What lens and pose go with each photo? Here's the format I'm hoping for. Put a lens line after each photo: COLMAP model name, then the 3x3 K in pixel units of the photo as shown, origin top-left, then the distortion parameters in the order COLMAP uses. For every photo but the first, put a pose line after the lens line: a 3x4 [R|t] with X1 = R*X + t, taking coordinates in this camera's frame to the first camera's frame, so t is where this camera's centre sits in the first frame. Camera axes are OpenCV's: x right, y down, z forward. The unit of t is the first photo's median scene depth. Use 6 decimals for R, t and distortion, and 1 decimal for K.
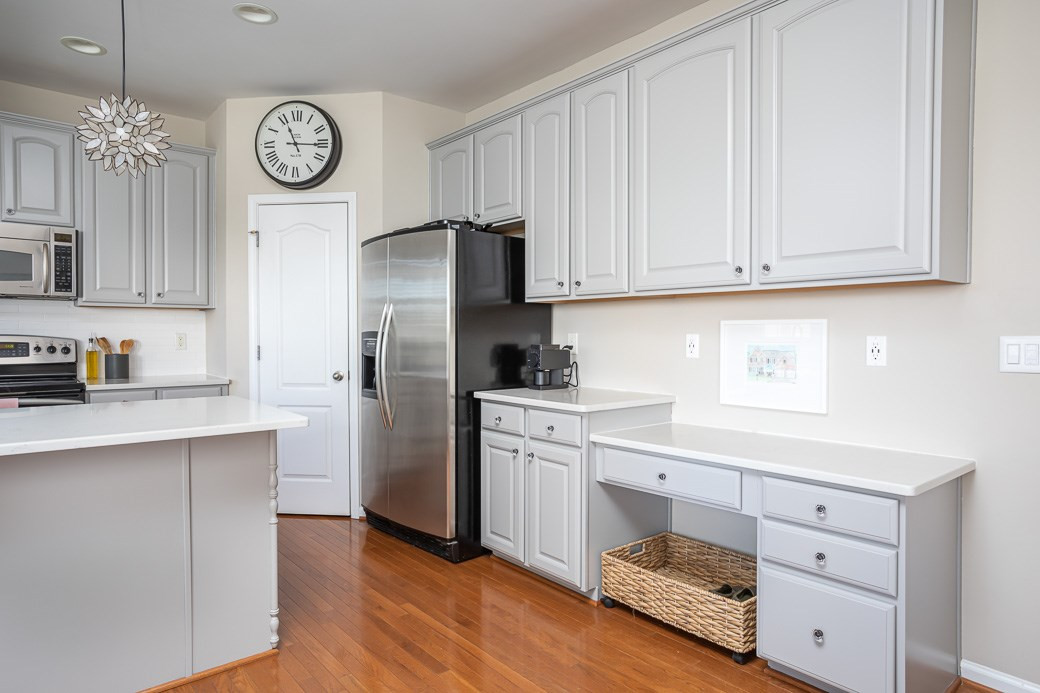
lens RADIAL K [[628.6, 0, 507.1], [0, 628.6, 344.7], [0, 0, 1]] dist [-0.000737, 0.001829]
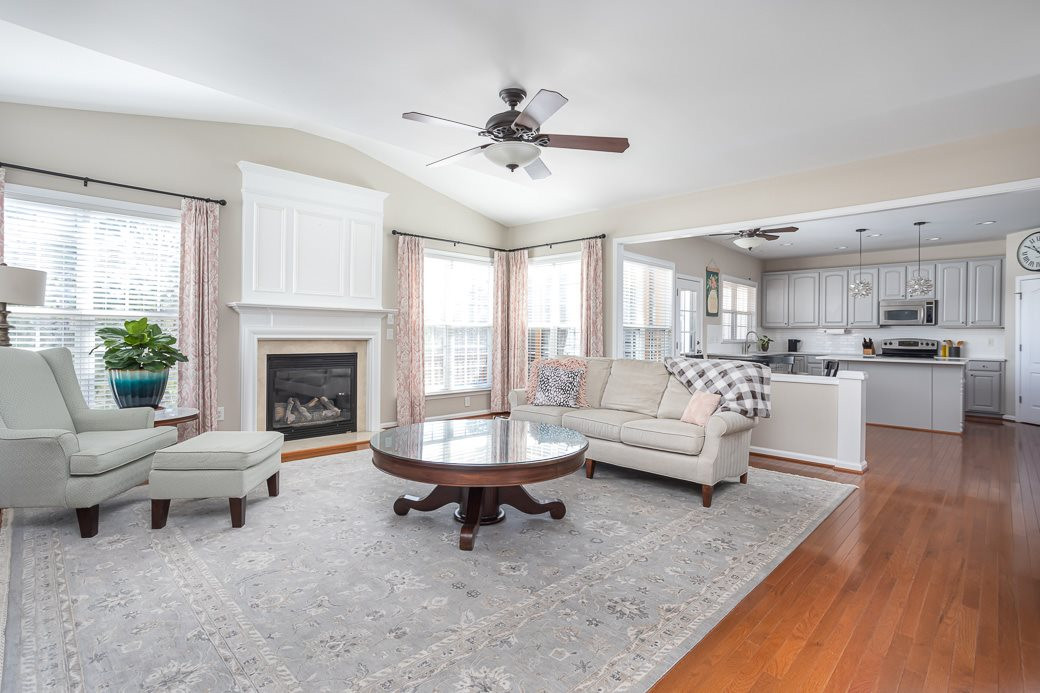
lens RADIAL K [[493.9, 0, 506.6], [0, 493.9, 334.5], [0, 0, 1]] dist [0.002250, 0.000478]
pose [[0.108434, 0.000928, -0.994103, 1.157521], [-0.026309, 0.999652, -0.001937, 0.017116], [0.993755, 0.026364, 0.108420, -0.992755]]
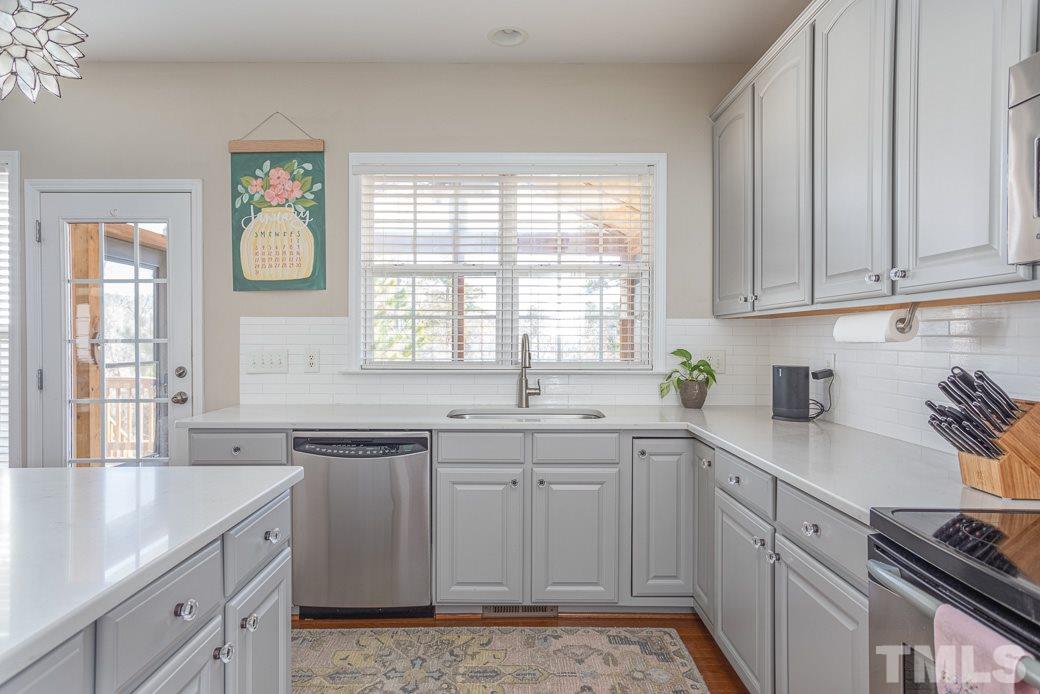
lens RADIAL K [[602.5, 0, 517.6], [0, 602.5, 339.9], [0, 0, 1]] dist [0.000381, 0.000466]
pose [[-0.628664, 0.002041, -0.777674, -0.383846], [-0.014799, 0.999784, 0.014587, -0.034297], [0.777536, 0.020679, -0.628498, 0.835025]]
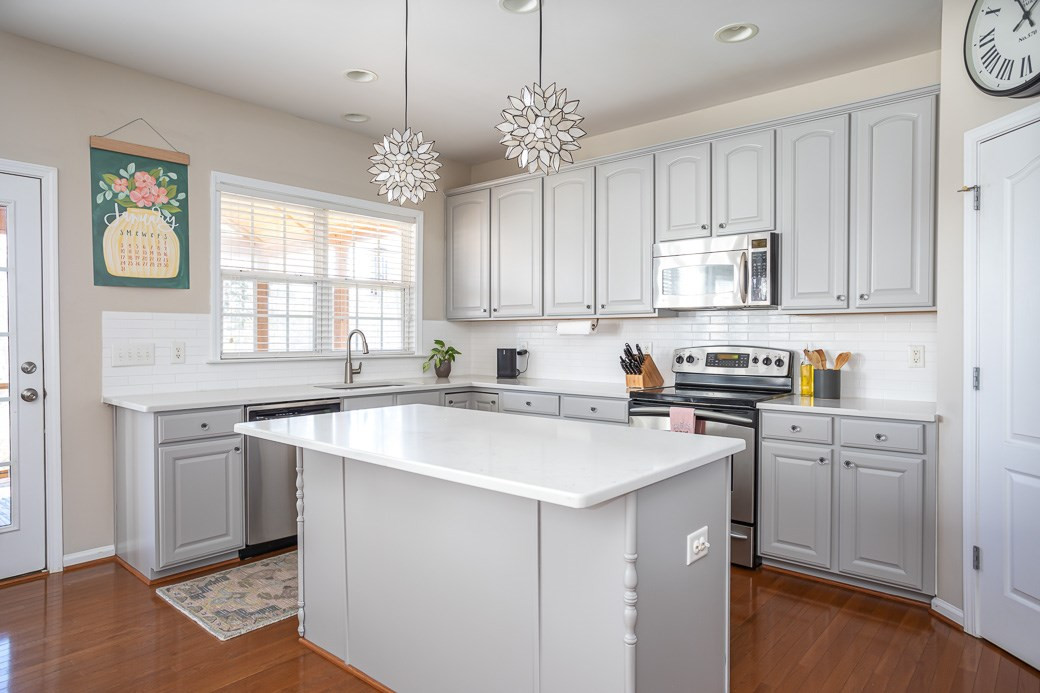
lens RADIAL K [[628.6, 0, 507.1], [0, 628.6, 344.7], [0, 0, 1]] dist [-0.000737, 0.001829]
pose [[0.164817, 0.011653, -0.986255, 0.150630], [-0.016973, 0.999816, 0.008977, -0.019376], [0.986178, 0.015260, 0.164984, 0.446258]]
